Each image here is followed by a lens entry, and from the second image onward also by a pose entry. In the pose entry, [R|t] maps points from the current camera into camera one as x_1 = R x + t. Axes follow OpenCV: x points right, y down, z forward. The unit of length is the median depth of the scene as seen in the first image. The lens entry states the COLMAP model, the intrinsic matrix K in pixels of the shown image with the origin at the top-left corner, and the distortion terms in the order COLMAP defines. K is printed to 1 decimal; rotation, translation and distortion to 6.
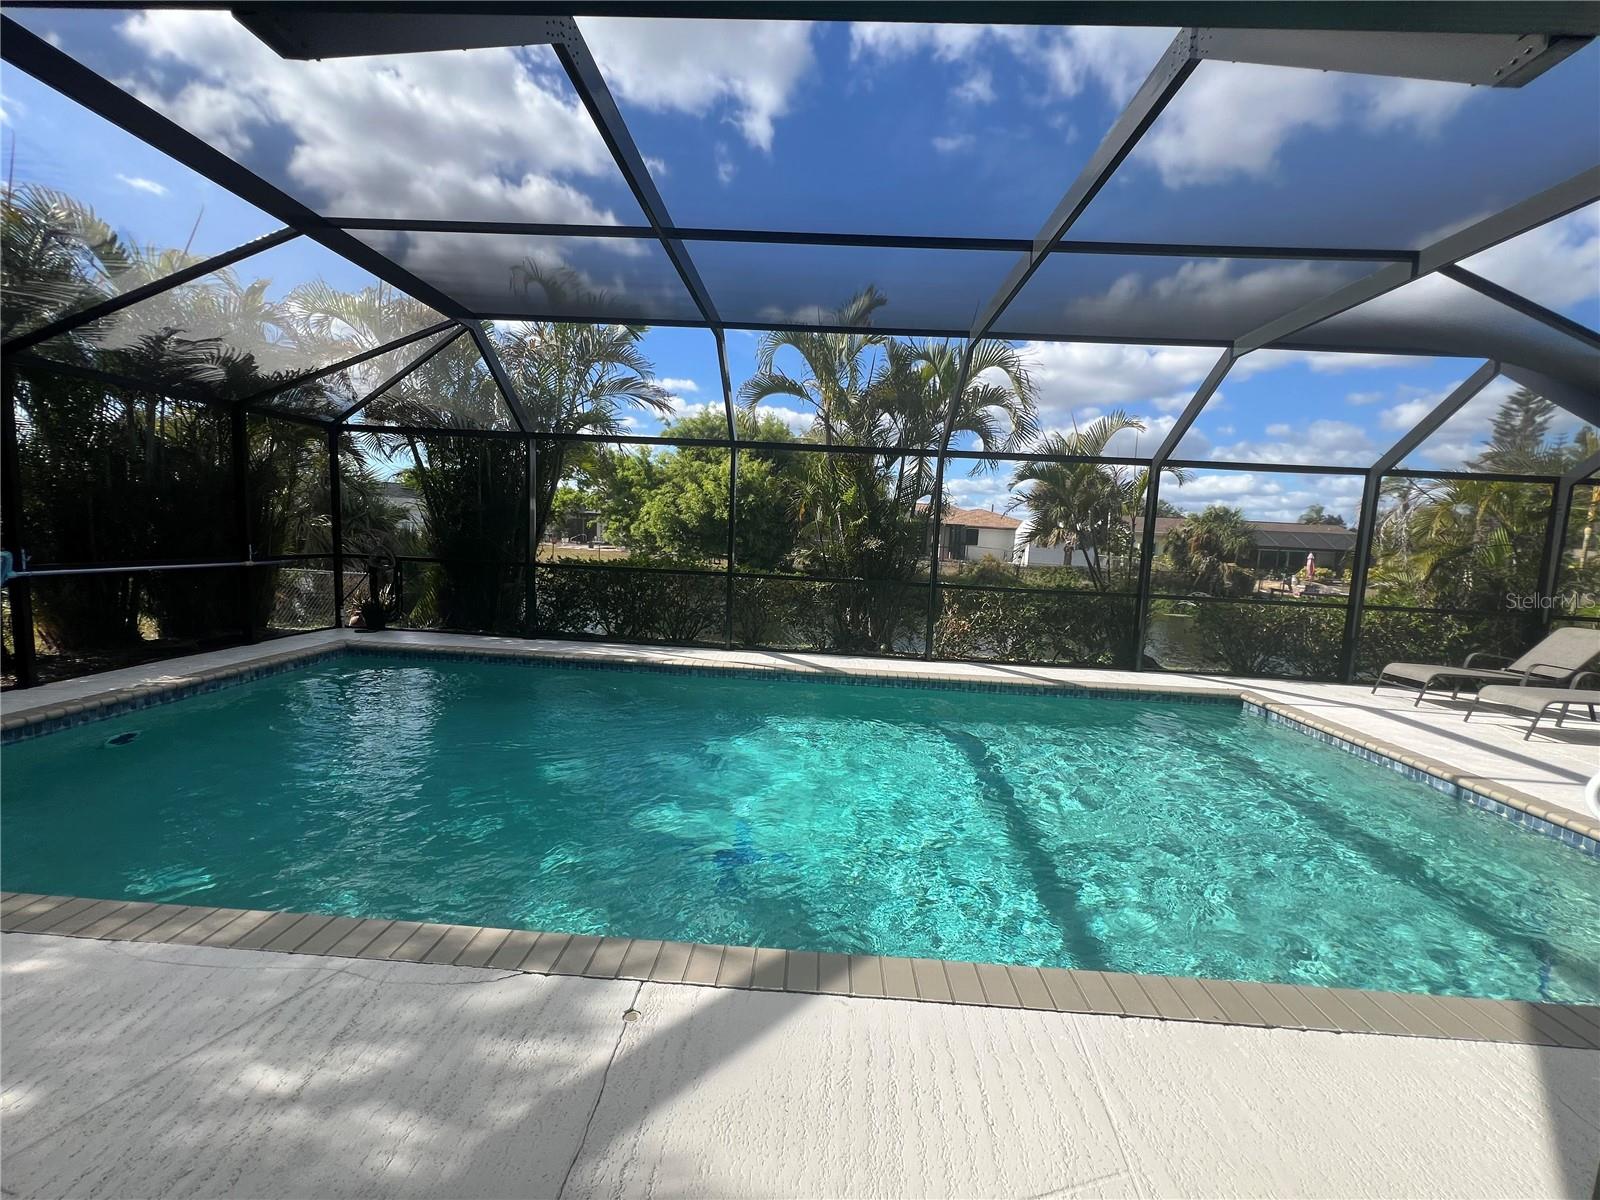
lens RADIAL K [[636.1, 0, 801.3], [0, 636.1, 608.9], [0, 0, 1]] dist [0.000515, -0.000051]
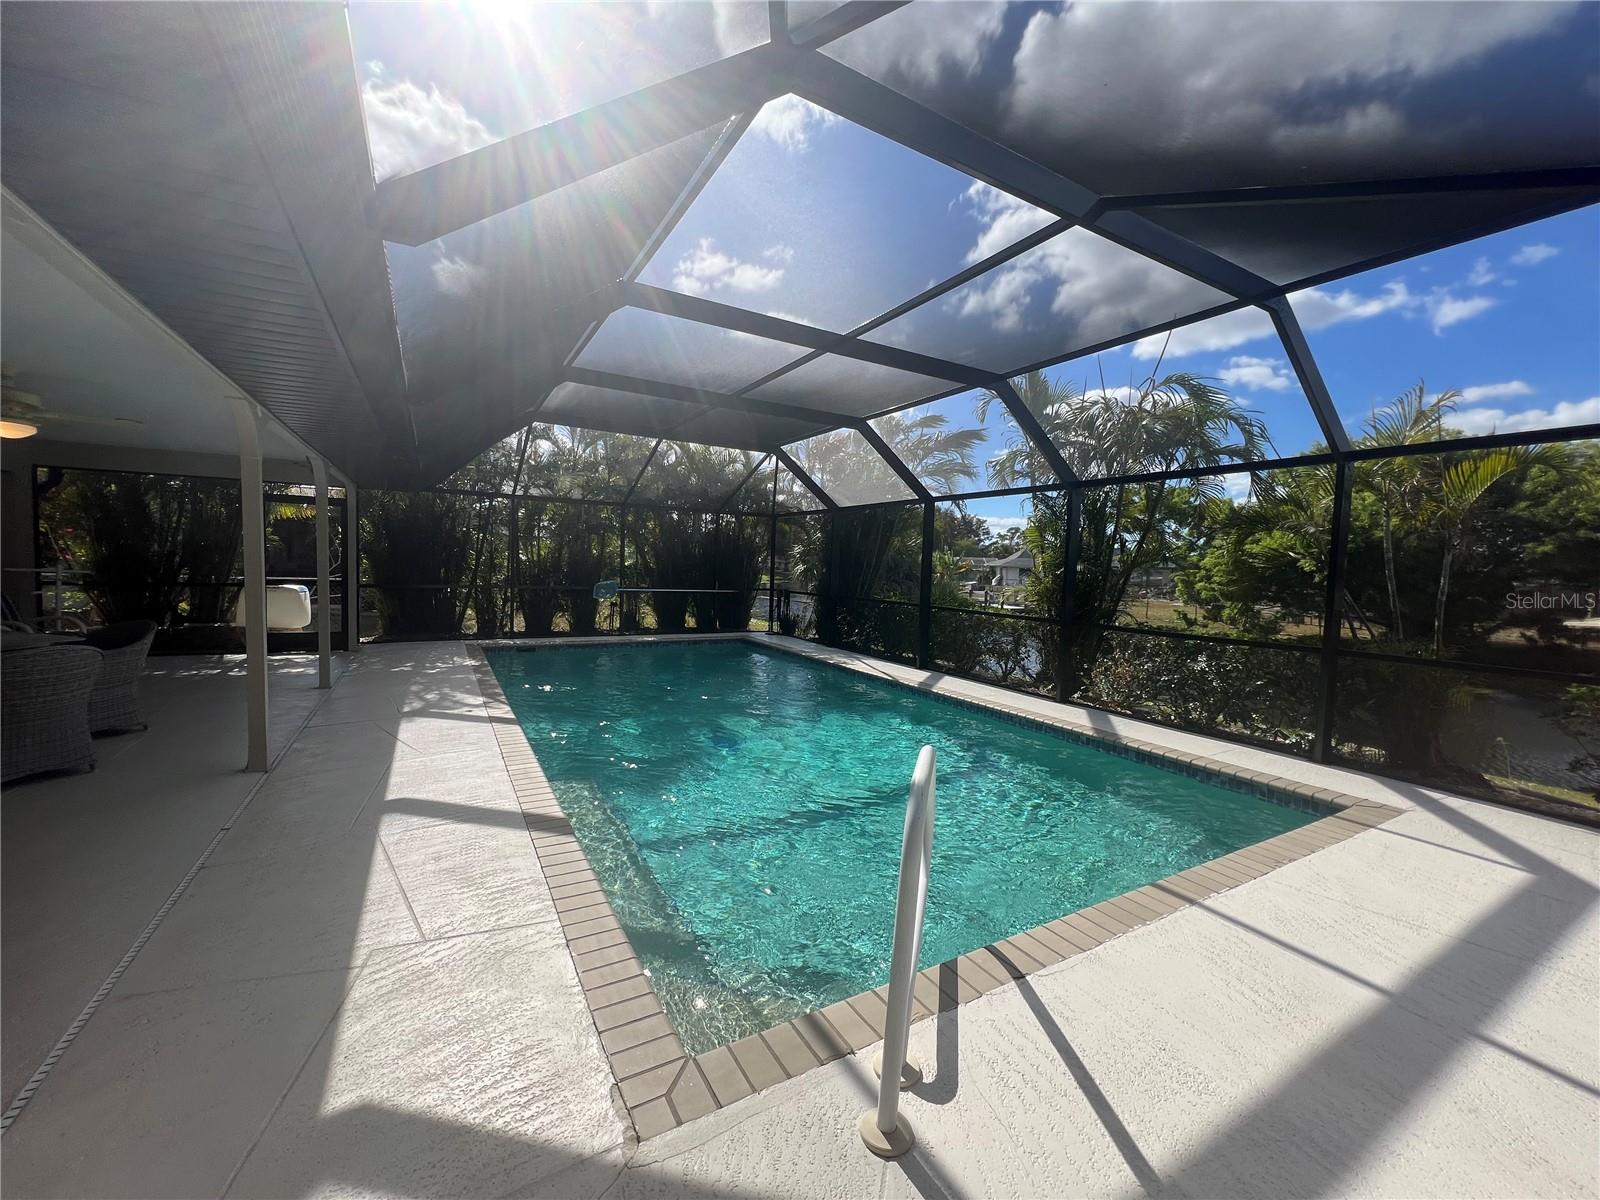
lens RADIAL K [[639.0, 0, 799.0], [0, 639.0, 604.2], [0, 0, 1]] dist [-0.001246, -0.000058]
pose [[0.535851, 0.025580, -0.843925, 0.819465], [-0.108654, 0.993319, -0.038882, 0.015723], [0.837292, 0.112531, 0.535051, 0.155365]]
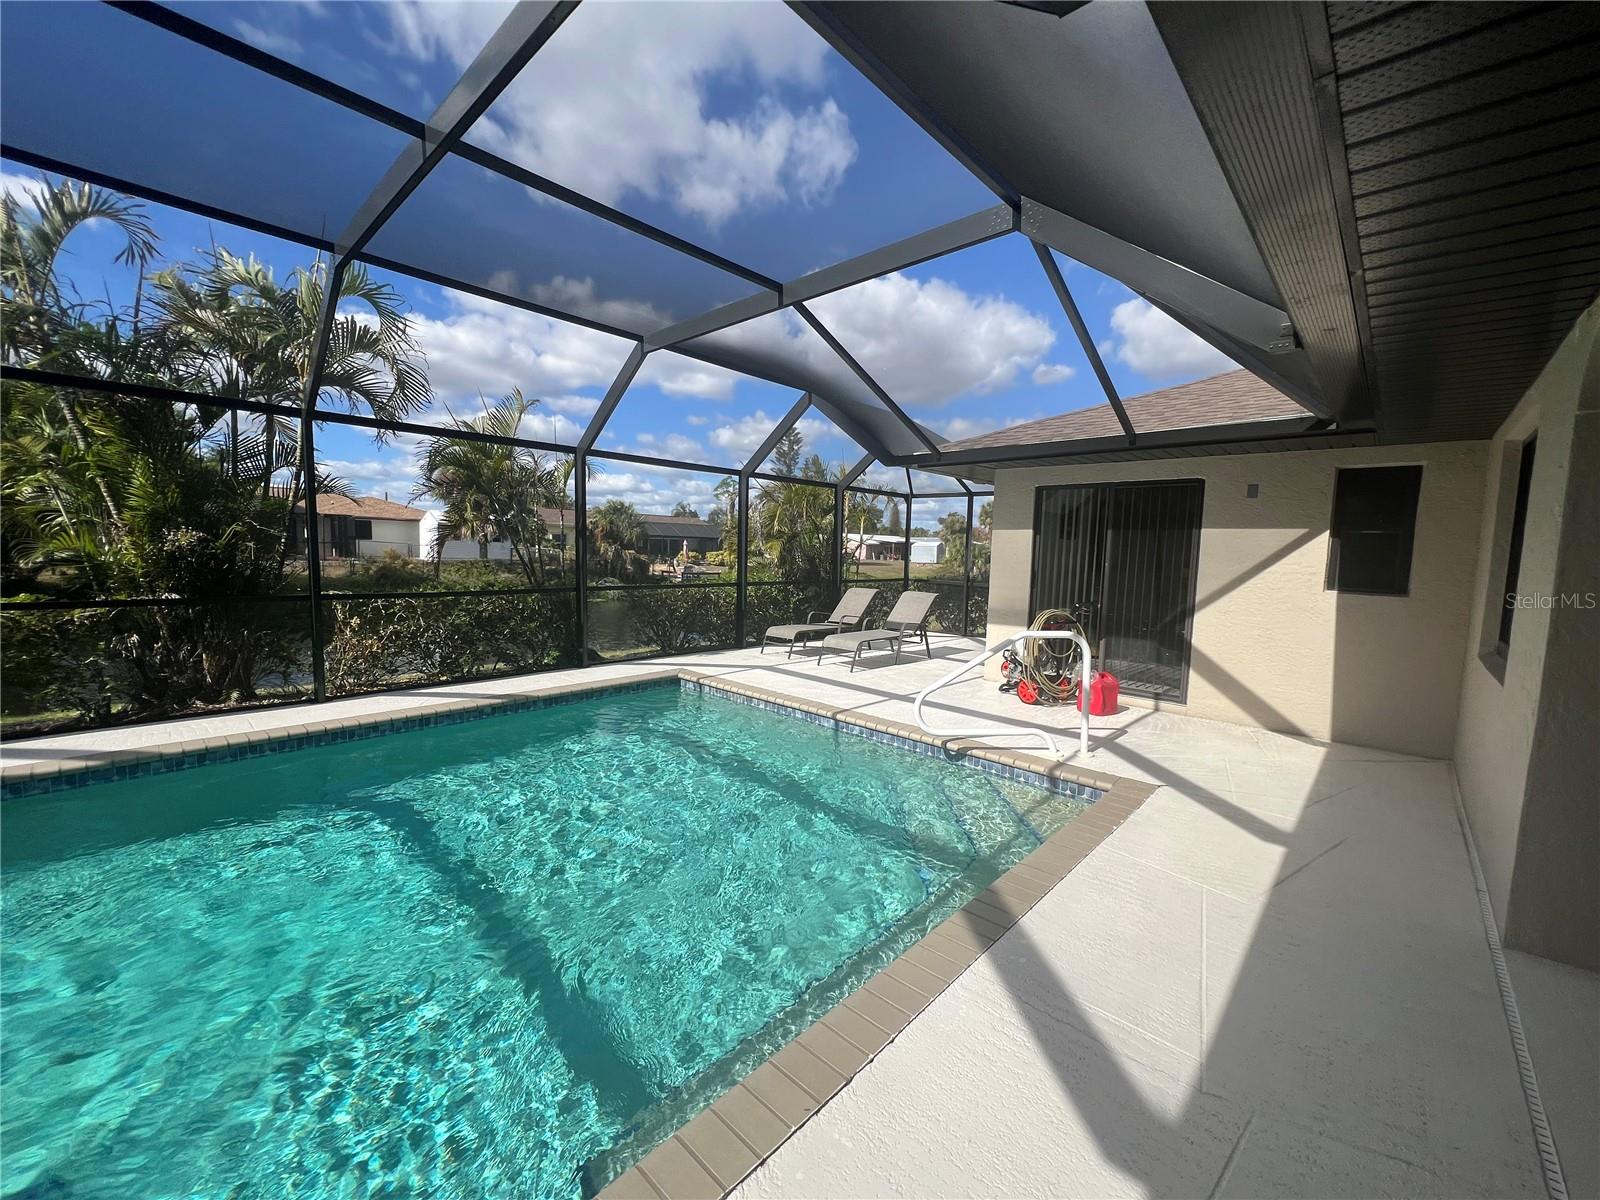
lens RADIAL K [[637.1, 0, 797.0], [0, 637.1, 606.8], [0, 0, 1]] dist [0.000927, 0.000195]
pose [[0.655028, -0.100261, 0.748923, 0.023474], [0.093148, 0.994312, 0.051642, -0.013661], [-0.749841, 0.035934, 0.660641, 0.117251]]
